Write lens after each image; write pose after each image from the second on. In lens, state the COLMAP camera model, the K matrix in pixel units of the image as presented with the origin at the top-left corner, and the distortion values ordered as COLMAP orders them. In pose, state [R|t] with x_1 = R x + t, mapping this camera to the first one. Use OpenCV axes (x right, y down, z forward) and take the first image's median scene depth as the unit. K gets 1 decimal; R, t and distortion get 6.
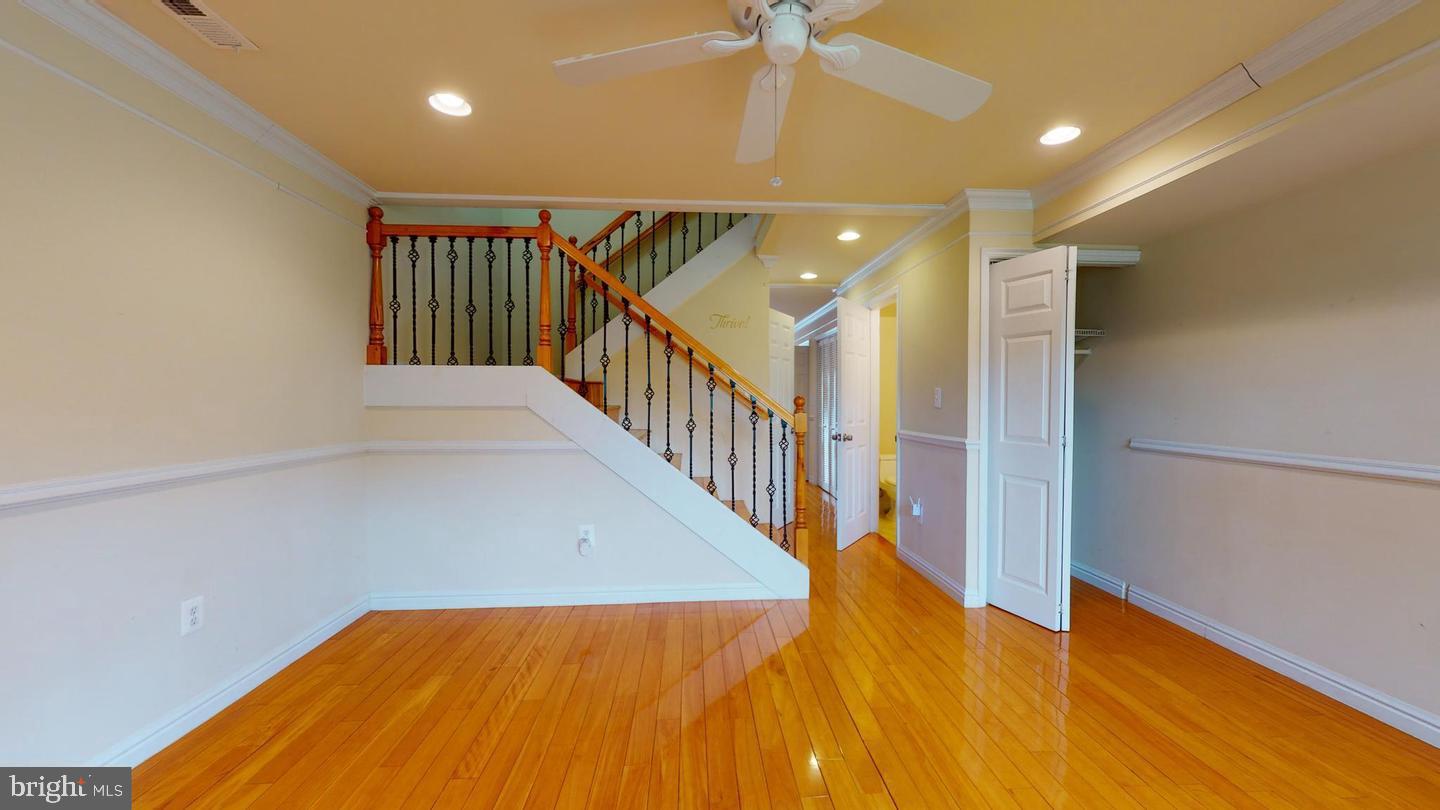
lens RADIAL K [[528.6, 0, 718.4], [0, 528.6, 407.6], [0, 0, 1]] dist [-0.000077, 0.000024]
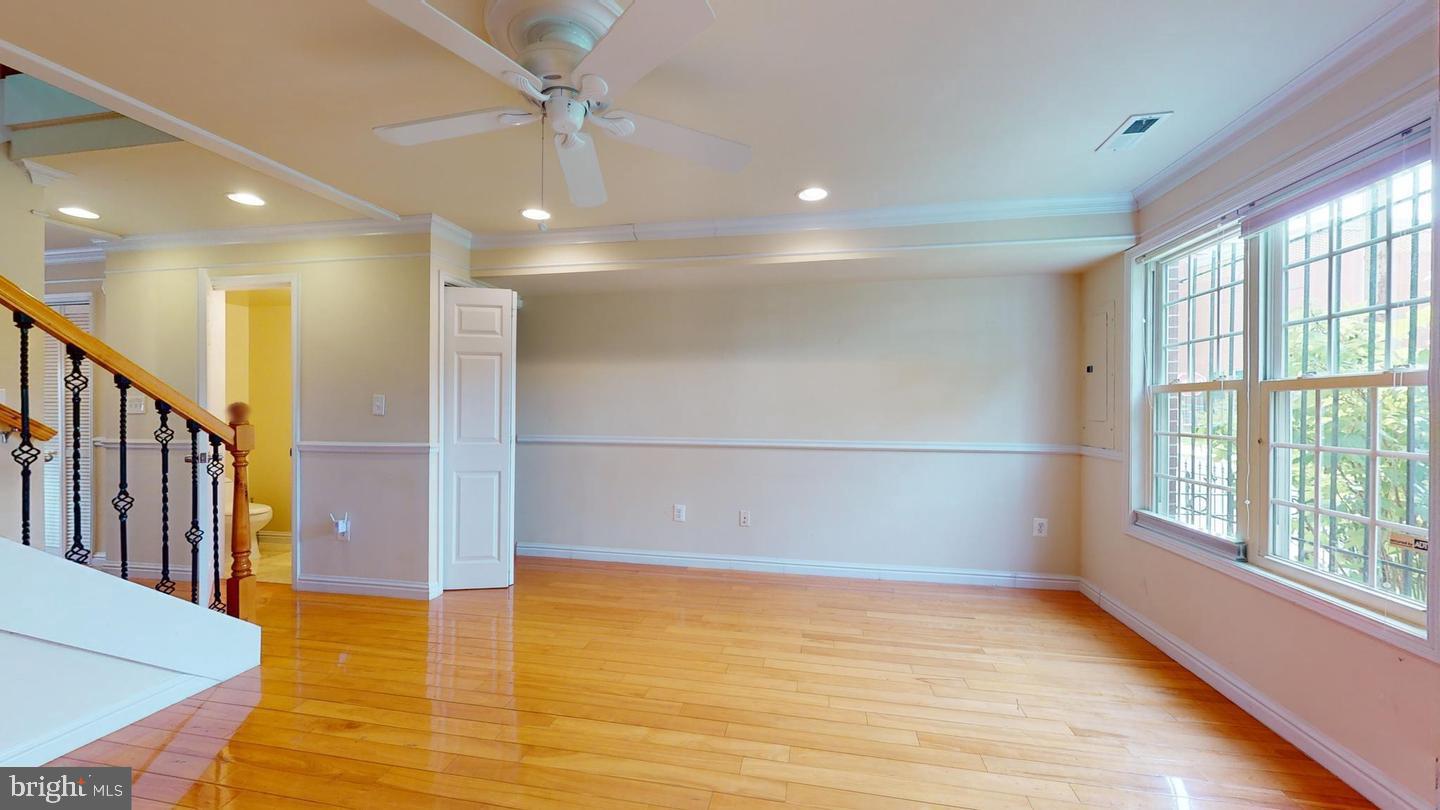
lens RADIAL K [[528.6, 0, 720.9], [0, 528.6, 407.0], [0, 0, 1]] dist [-0.000077, 0.000024]
pose [[0.238899, 0.000298, 0.971044, -0.448821], [0.013703, 0.999899, -0.003678, -0.003070], [-0.970948, 0.014185, 0.238871, 0.166729]]
